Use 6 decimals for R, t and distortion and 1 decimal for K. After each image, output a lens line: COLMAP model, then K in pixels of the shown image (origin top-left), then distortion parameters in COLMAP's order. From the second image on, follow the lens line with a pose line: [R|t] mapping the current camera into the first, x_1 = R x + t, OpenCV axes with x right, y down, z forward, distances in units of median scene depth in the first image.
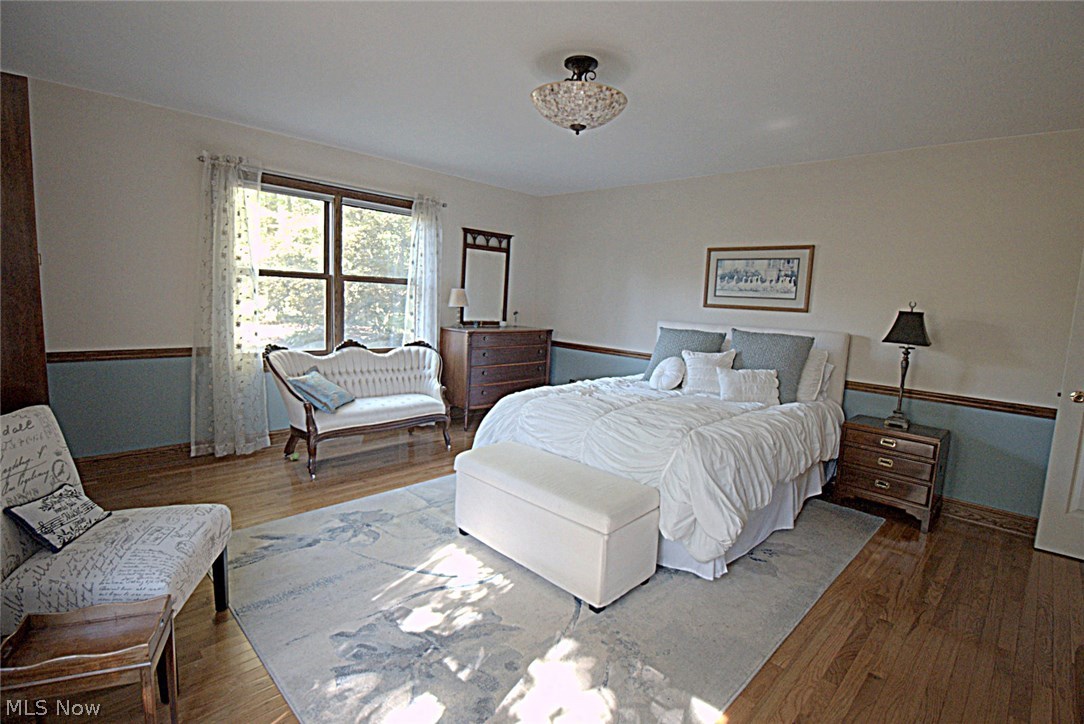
lens RADIAL K [[524.9, 0, 542.0], [0, 524.9, 362.0], [0, 0, 1]] dist [-0.002216, -0.000161]
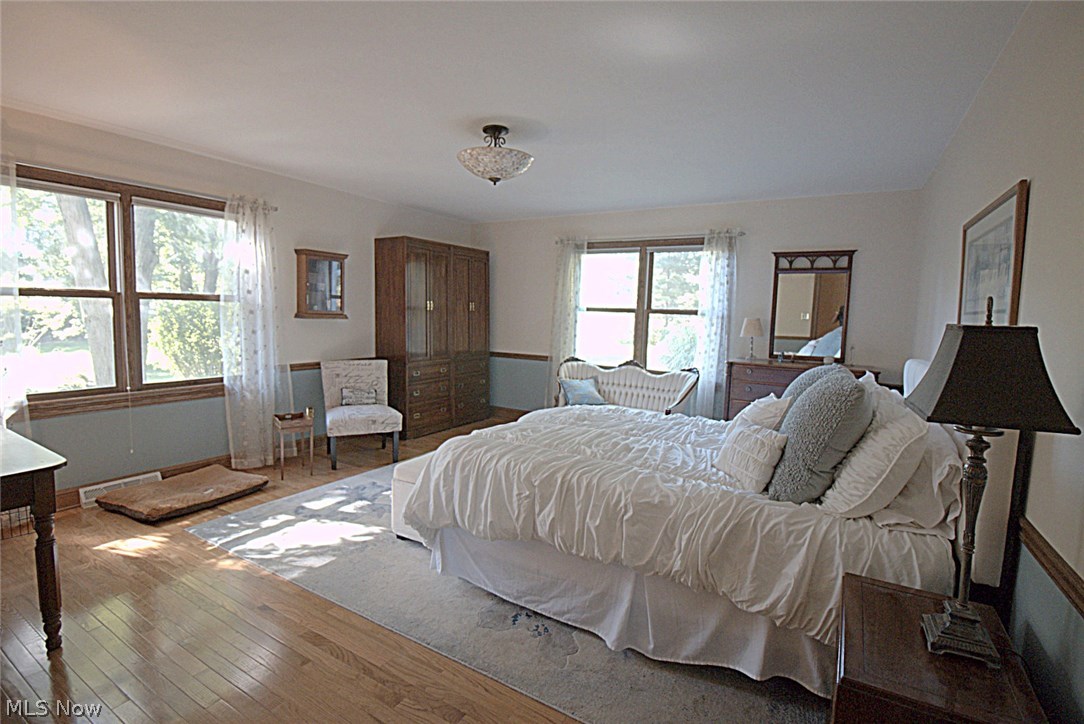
lens RADIAL K [[507.9, 0, 542.0], [0, 507.9, 362.0], [0, 0, 1]] dist [-0.001628, -0.000098]
pose [[0.233661, 0.051743, -0.970940, 0.713757], [-0.142993, 0.989554, 0.018323, -0.027616], [0.961746, 0.134557, 0.238619, 0.481469]]
